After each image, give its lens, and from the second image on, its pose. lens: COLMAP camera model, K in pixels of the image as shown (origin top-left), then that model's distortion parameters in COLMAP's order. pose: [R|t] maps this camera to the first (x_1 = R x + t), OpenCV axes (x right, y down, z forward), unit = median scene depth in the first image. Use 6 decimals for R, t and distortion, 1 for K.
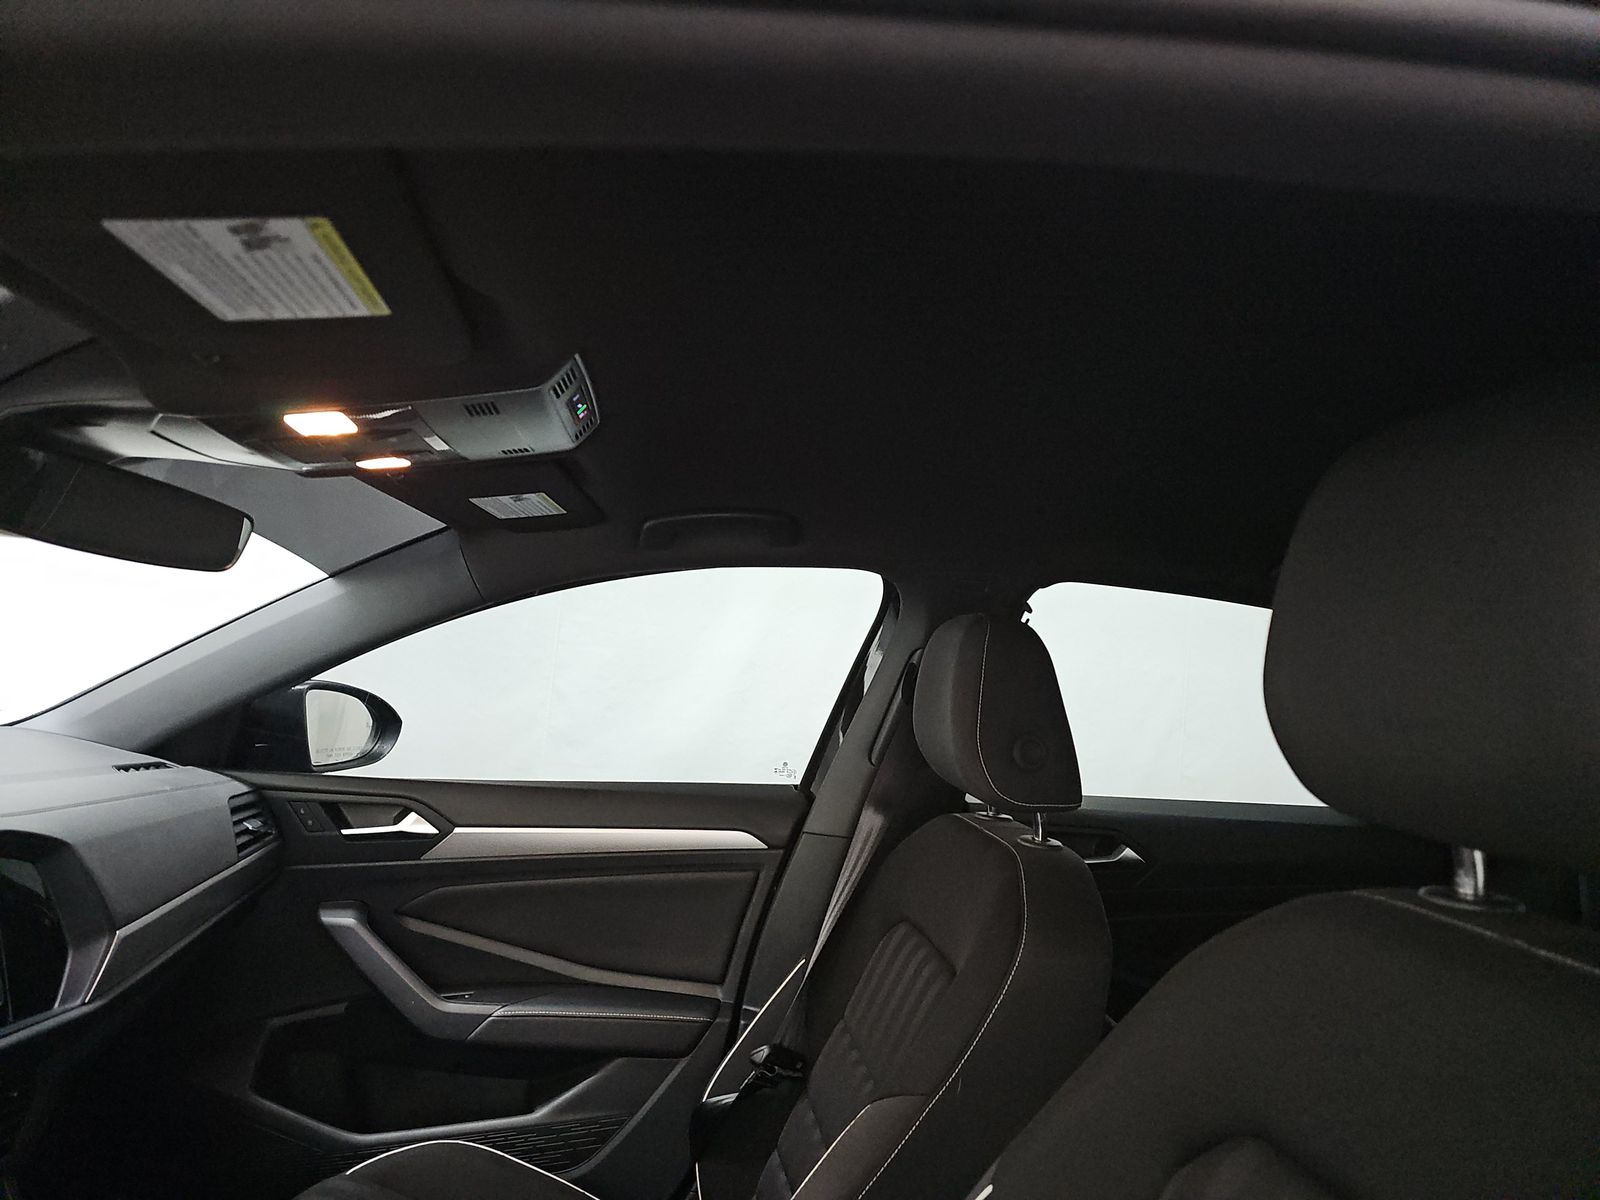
lens RADIAL K [[1053.8, 0, 793.5], [0, 1053.8, 601.7], [0, 0, 1]] dist [0.052282, -0.000281]
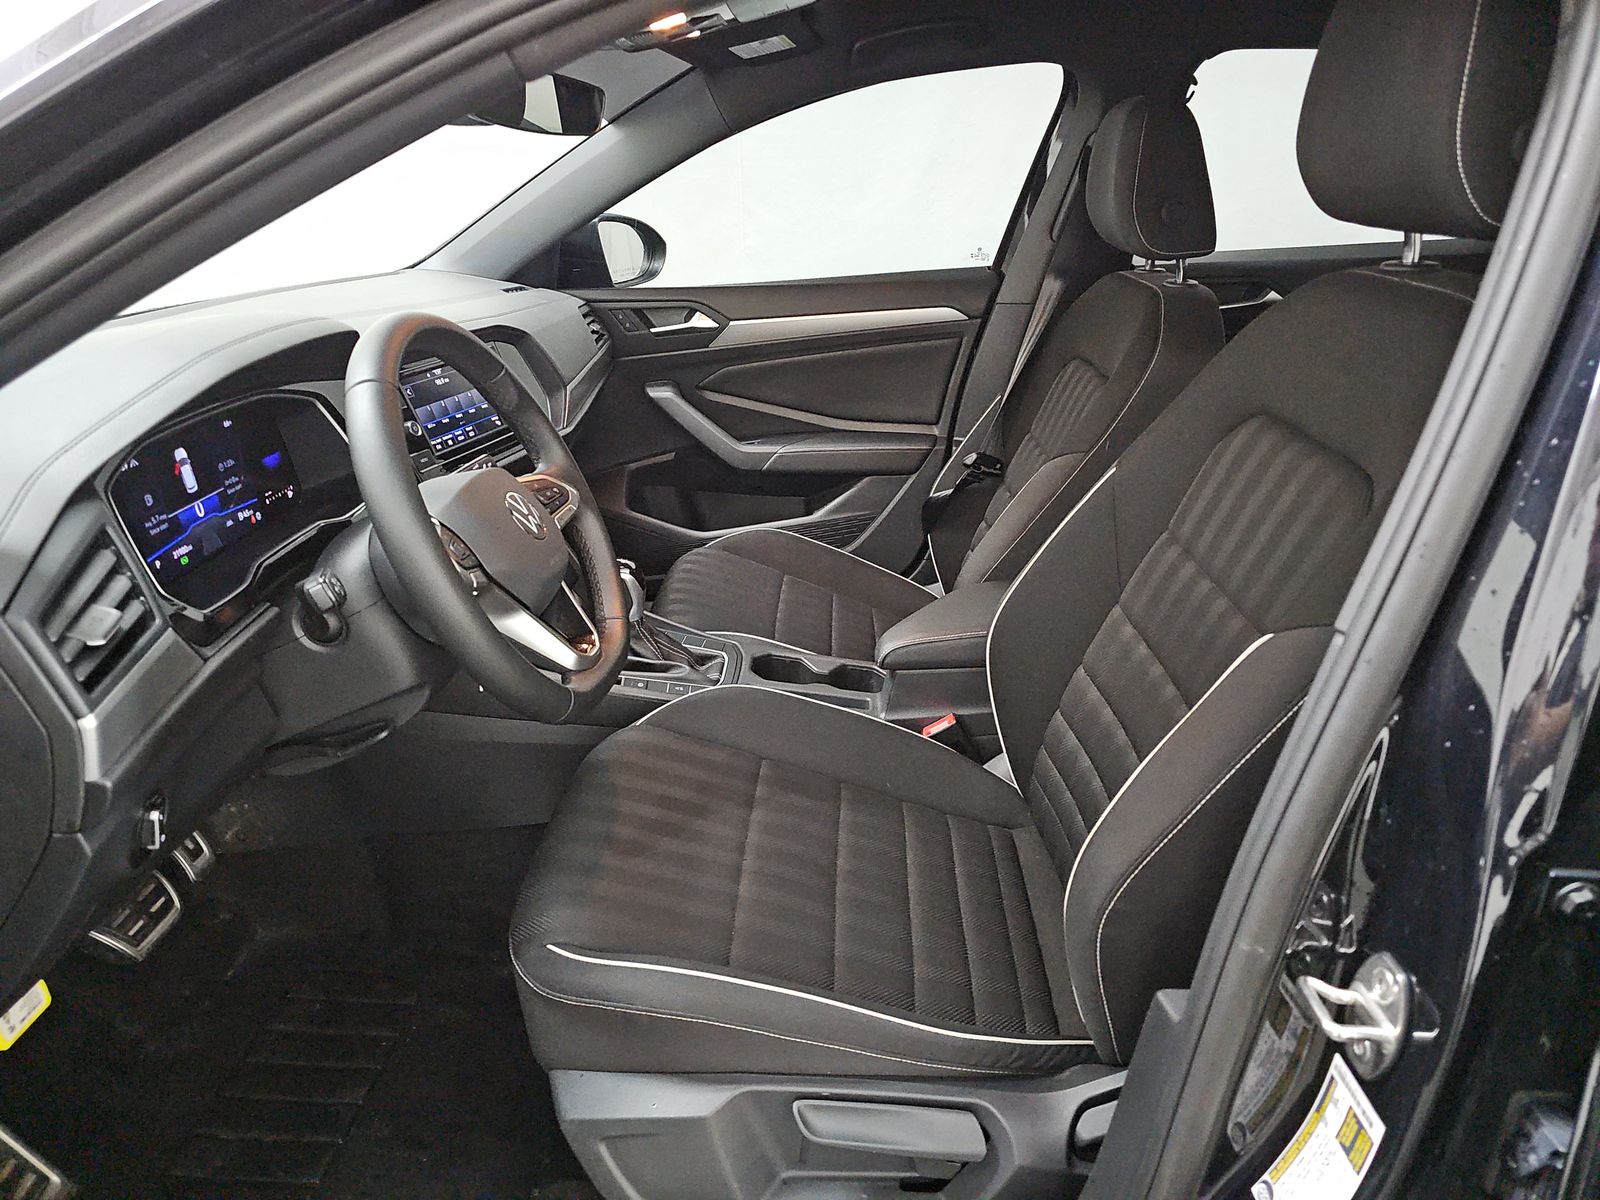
lens RADIAL K [[1053.8, 0, 793.5], [0, 1053.8, 601.7], [0, 0, 1]] dist [0.052282, -0.000281]
pose [[0.983566, -0.034656, -0.177189, -0.017743], [0.107898, 0.899699, 0.422966, -0.024599], [0.144759, -0.435134, 0.888653, -0.330531]]
